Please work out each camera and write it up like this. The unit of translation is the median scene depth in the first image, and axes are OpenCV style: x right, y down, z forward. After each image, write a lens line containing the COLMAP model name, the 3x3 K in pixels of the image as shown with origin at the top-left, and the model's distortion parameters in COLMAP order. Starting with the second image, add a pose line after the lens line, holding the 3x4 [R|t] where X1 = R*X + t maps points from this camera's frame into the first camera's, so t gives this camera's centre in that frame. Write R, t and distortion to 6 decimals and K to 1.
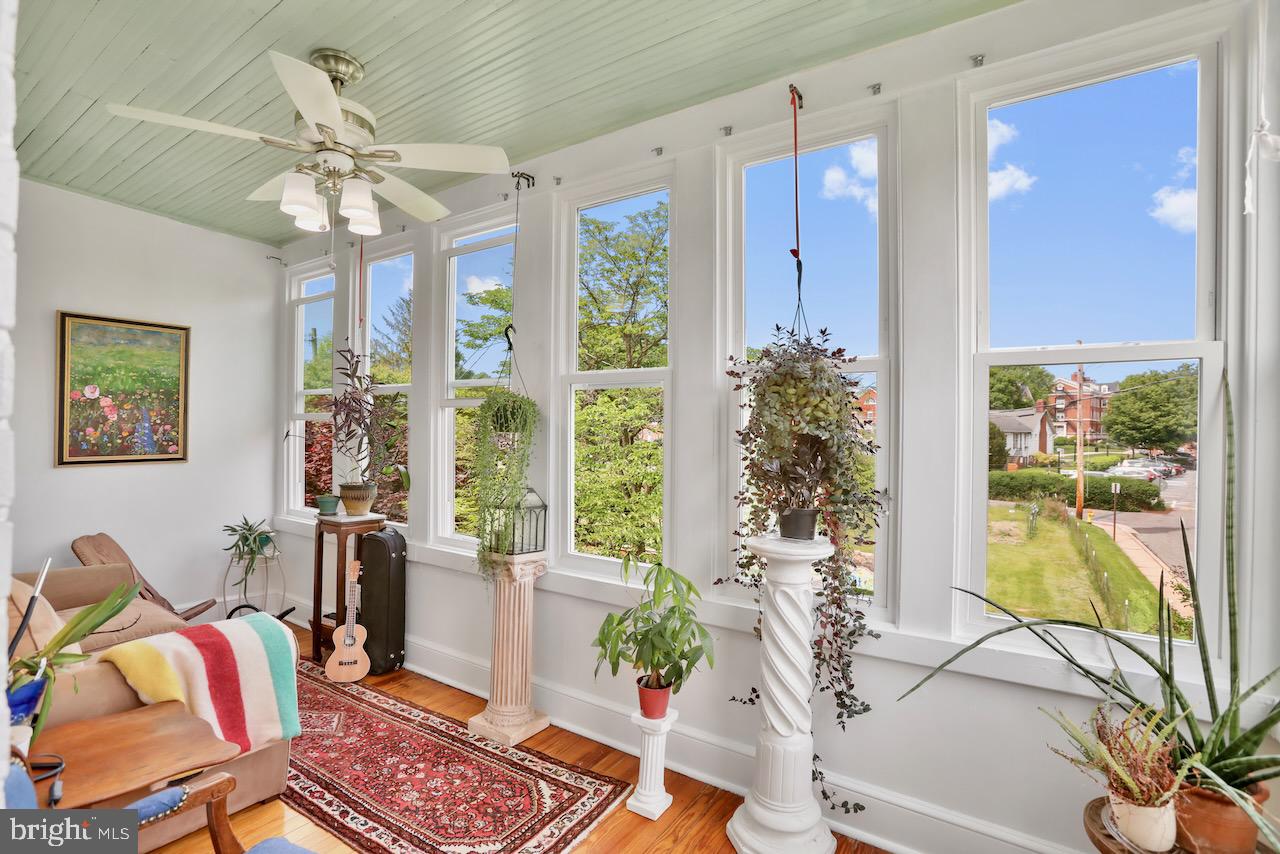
lens RADIAL K [[585.9, 0, 641.7], [0, 585.9, 429.2], [0, 0, 1]] dist [-0.060891, 0.017947]
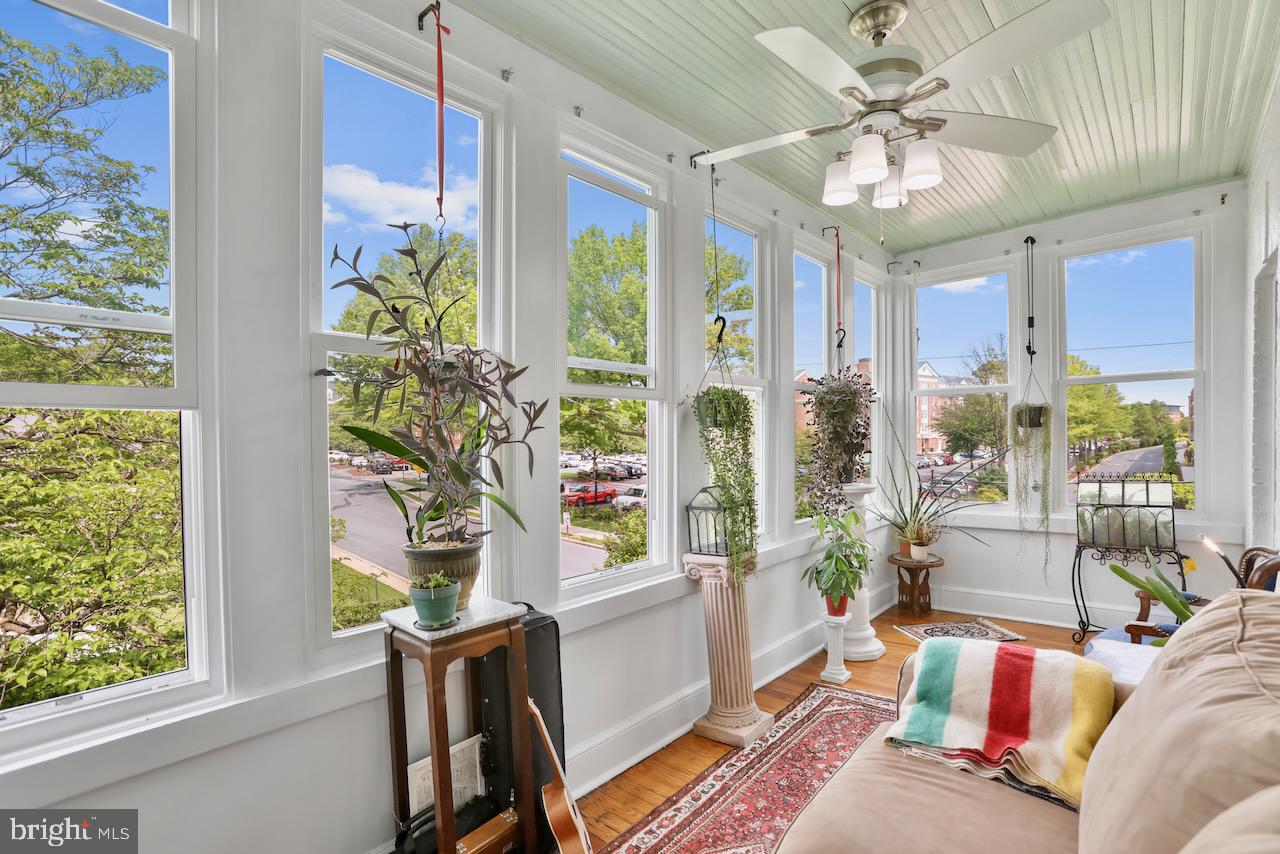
lens RADIAL K [[585.9, 0, 641.7], [0, 585.9, 431.0], [0, 0, 1]] dist [-0.060891, 0.017947]
pose [[0.165772, -0.011011, 0.986103, -1.263982], [0.004081, 0.999937, 0.010479, -0.002303], [-0.986156, 0.002287, 0.165806, 1.023179]]
